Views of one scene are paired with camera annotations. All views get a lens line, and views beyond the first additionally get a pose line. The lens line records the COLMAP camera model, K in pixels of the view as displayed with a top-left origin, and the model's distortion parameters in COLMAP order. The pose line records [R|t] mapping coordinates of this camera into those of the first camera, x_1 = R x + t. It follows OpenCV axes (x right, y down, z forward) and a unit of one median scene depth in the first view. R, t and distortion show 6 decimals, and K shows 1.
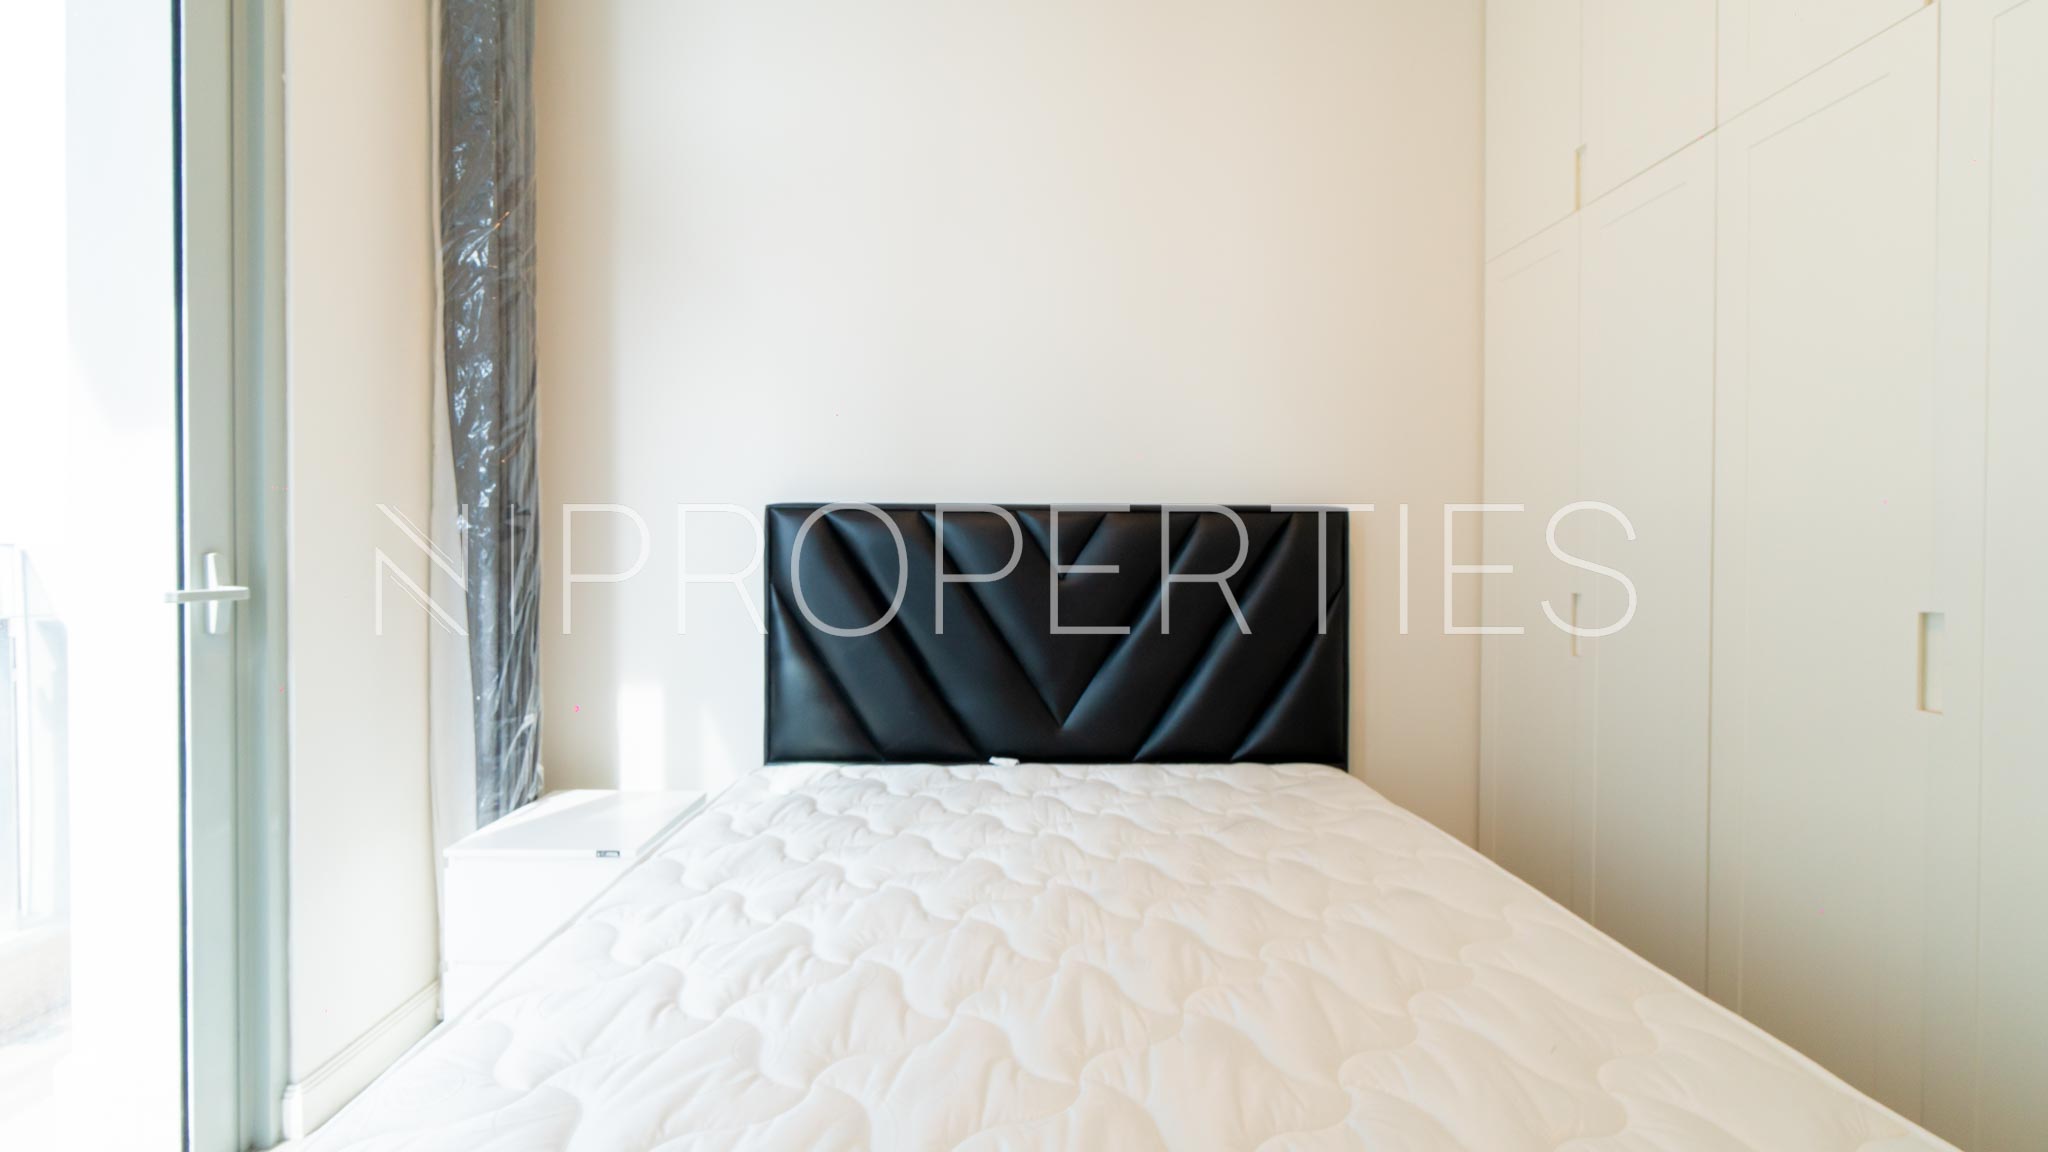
lens RADIAL K [[895.3, 0, 1015.6], [0, 895.3, 581.2], [0, 0, 1]] dist [-0.011406, 0.003124]
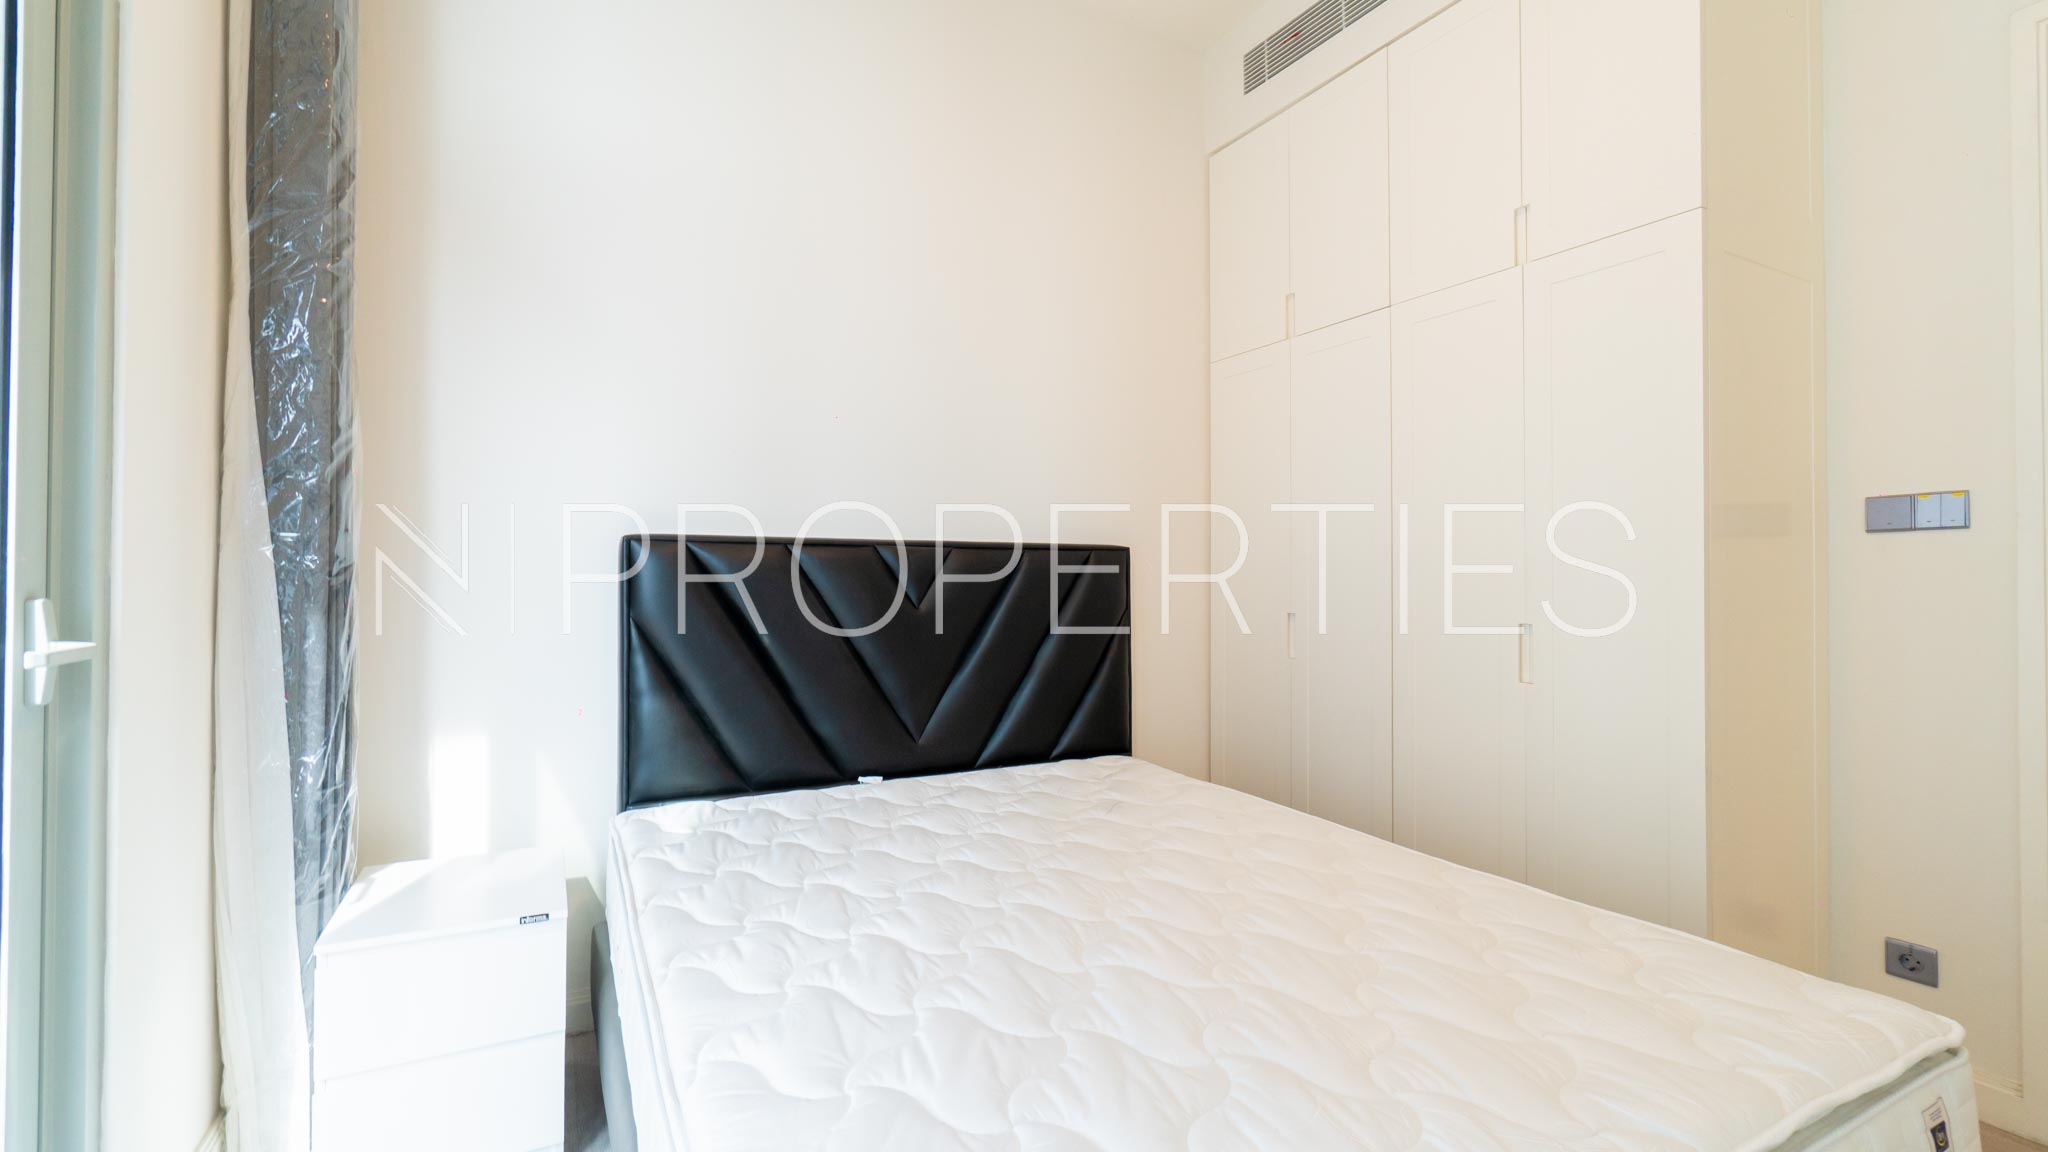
lens RADIAL K [[895.3, 0, 1020.6], [0, 895.3, 568.8], [0, 0, 1]] dist [-0.011406, 0.003124]
pose [[0.890990, 0.002969, 0.454014, -0.338056], [0.012274, 0.999456, -0.030621, -0.015652], [-0.453858, 0.032856, 0.890468, -0.042355]]
